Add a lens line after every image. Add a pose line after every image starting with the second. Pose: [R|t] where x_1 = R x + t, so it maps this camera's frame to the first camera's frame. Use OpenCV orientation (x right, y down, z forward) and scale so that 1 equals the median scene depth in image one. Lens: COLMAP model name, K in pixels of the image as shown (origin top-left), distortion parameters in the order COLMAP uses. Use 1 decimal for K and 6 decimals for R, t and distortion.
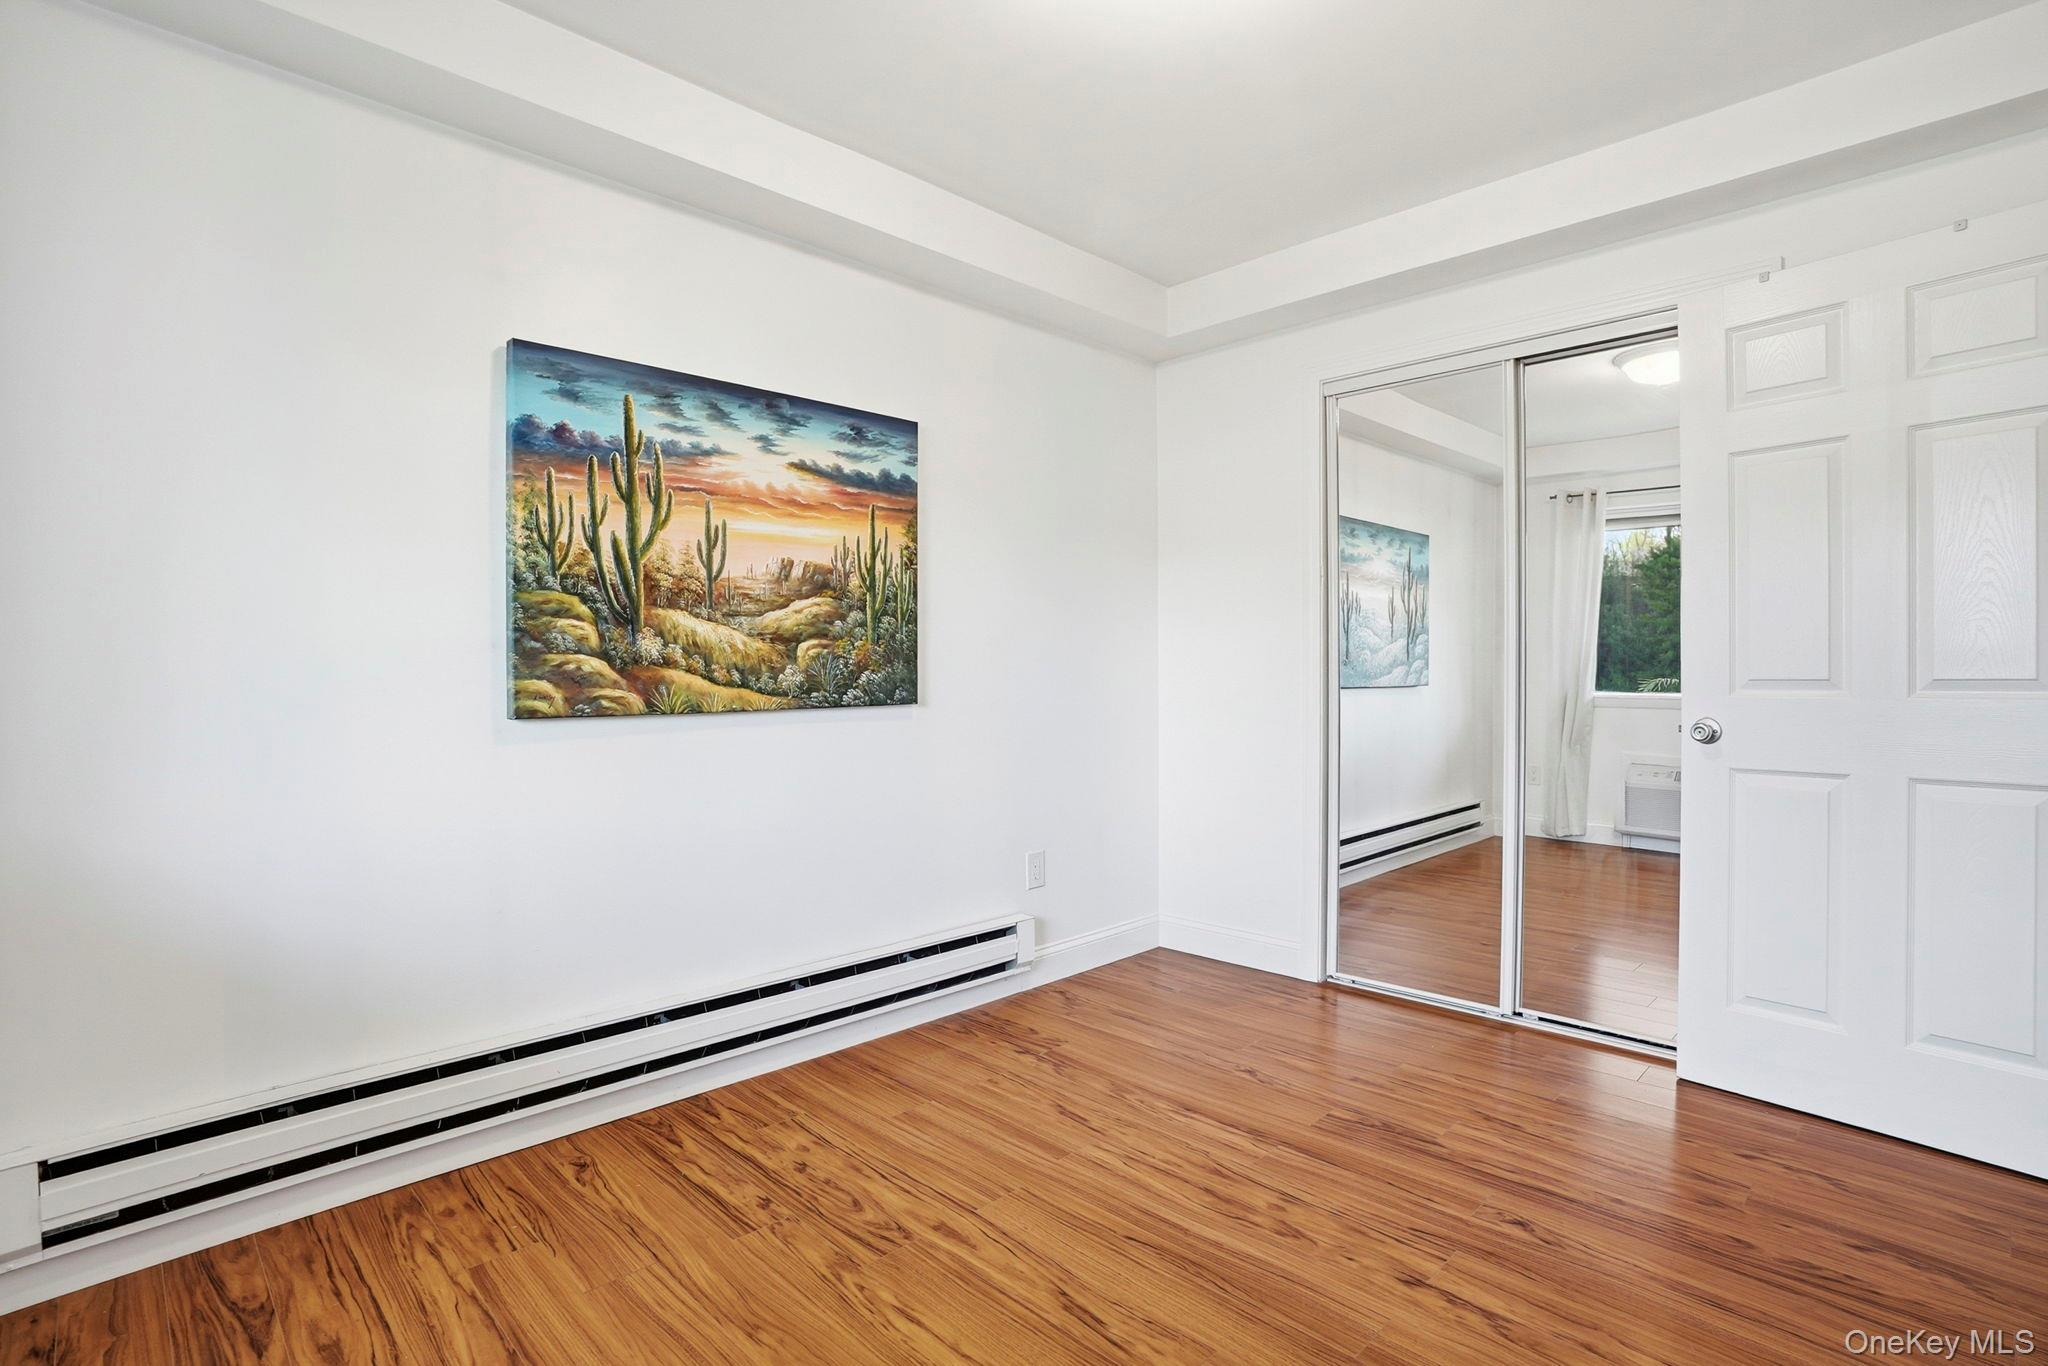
lens RADIAL K [[994.0, 0, 1001.2], [0, 994.0, 687.7], [0, 0, 1]] dist [-0.065033, 0.023513]
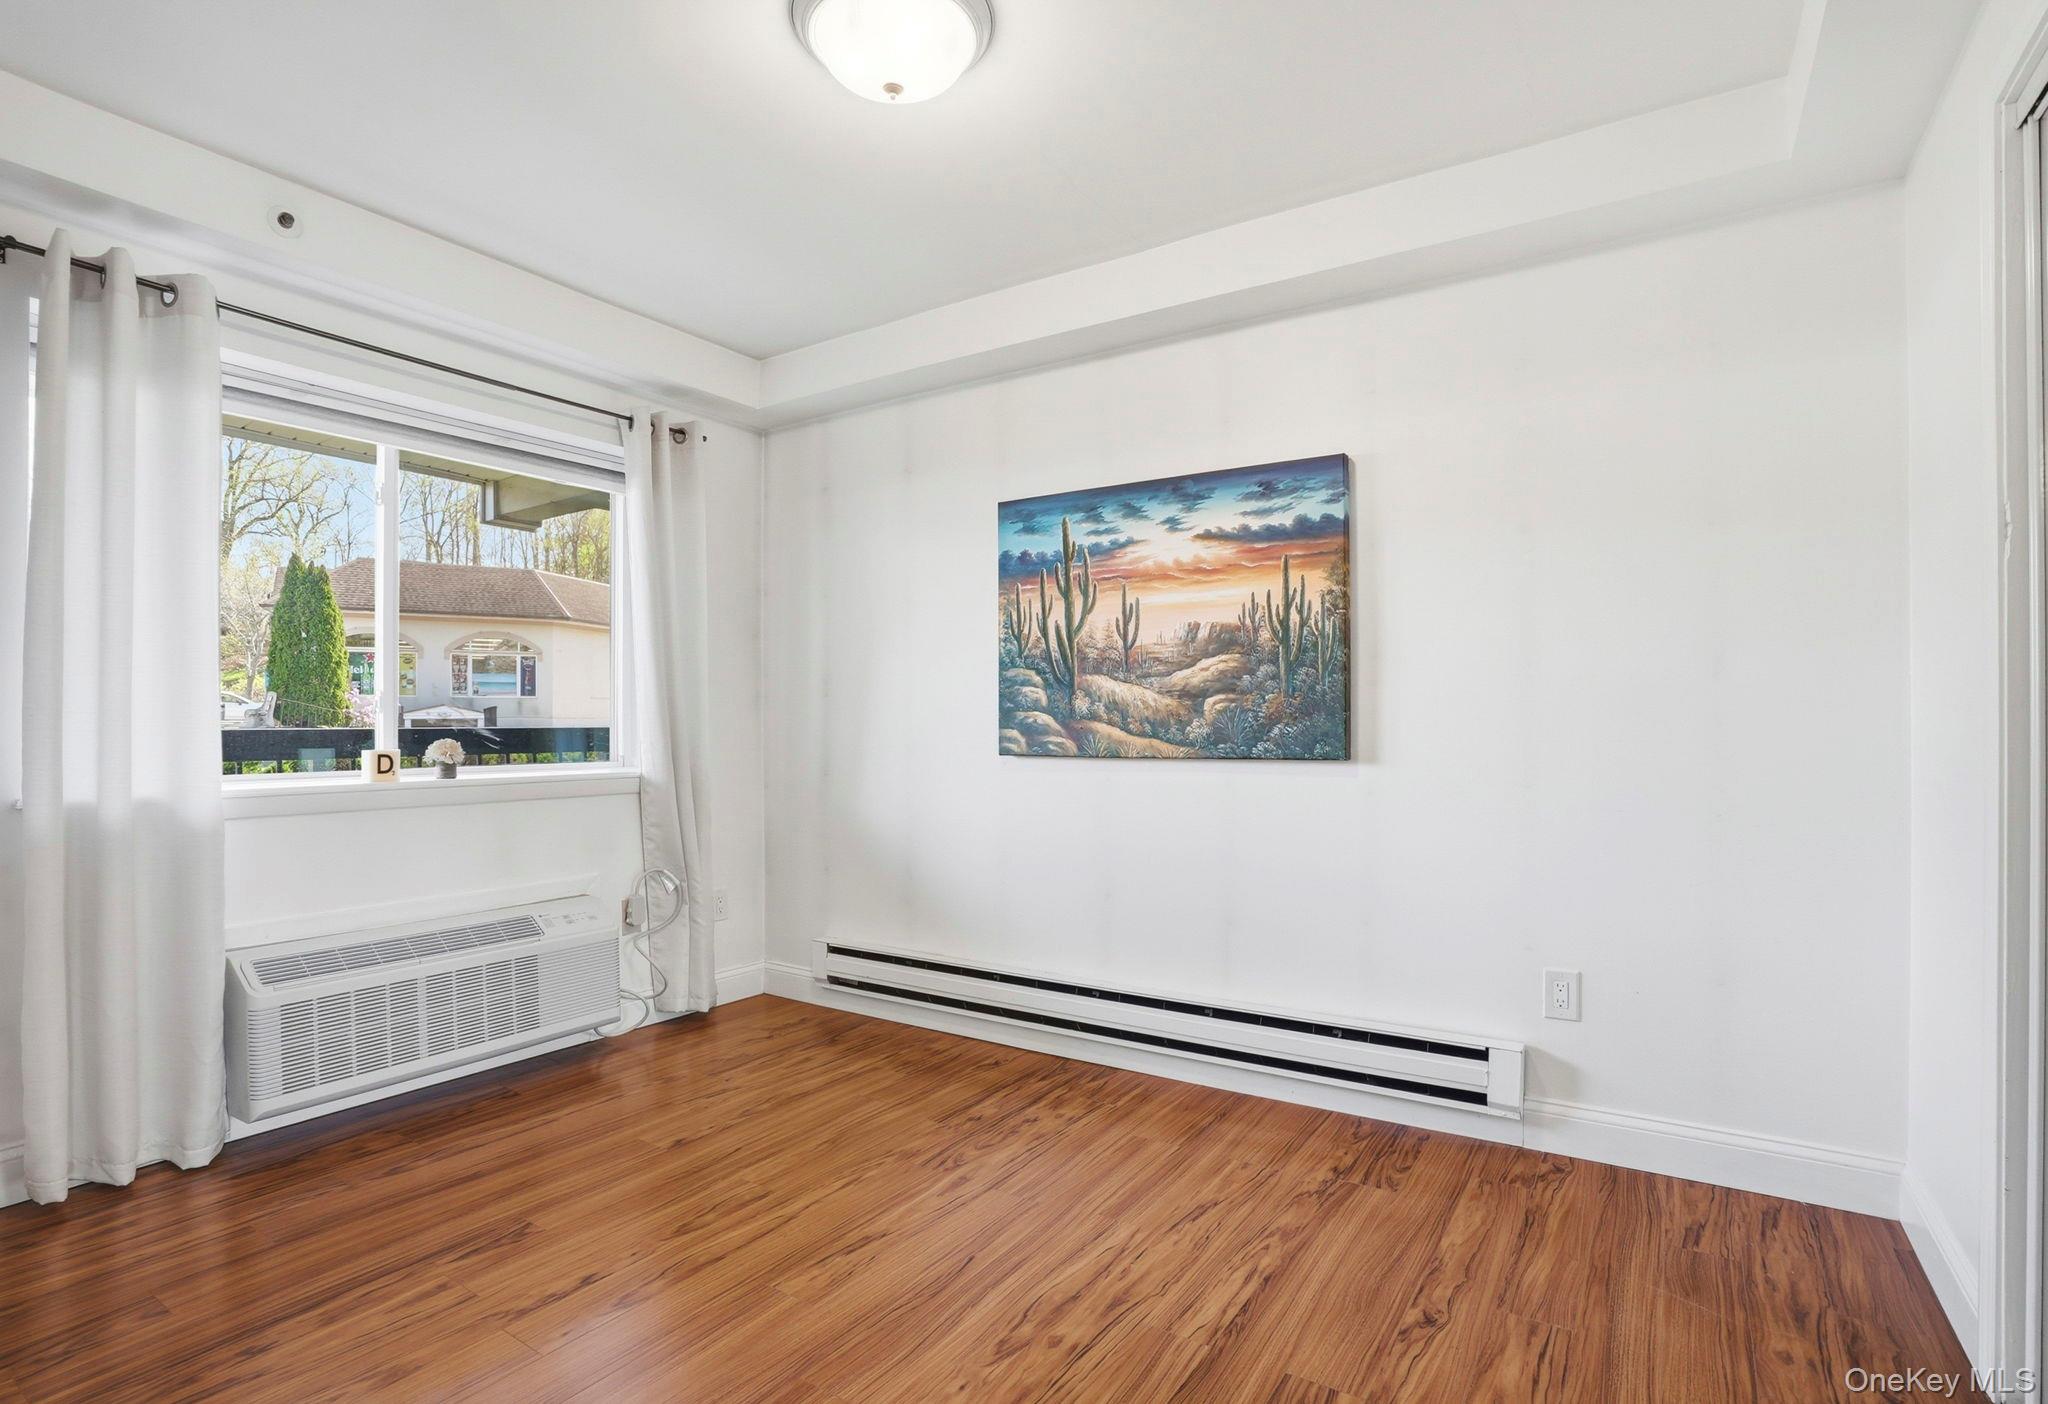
lens RADIAL K [[997.8, 0, 1005.6], [0, 997.8, 724.1], [0, 0, 1]] dist [-0.081303, 0.025866]
pose [[0.211754, 0.005414, -0.977308, 0.861856], [-0.017430, 0.999847, 0.001762, -0.015517], [0.977168, 0.016662, 0.211816, 0.586909]]
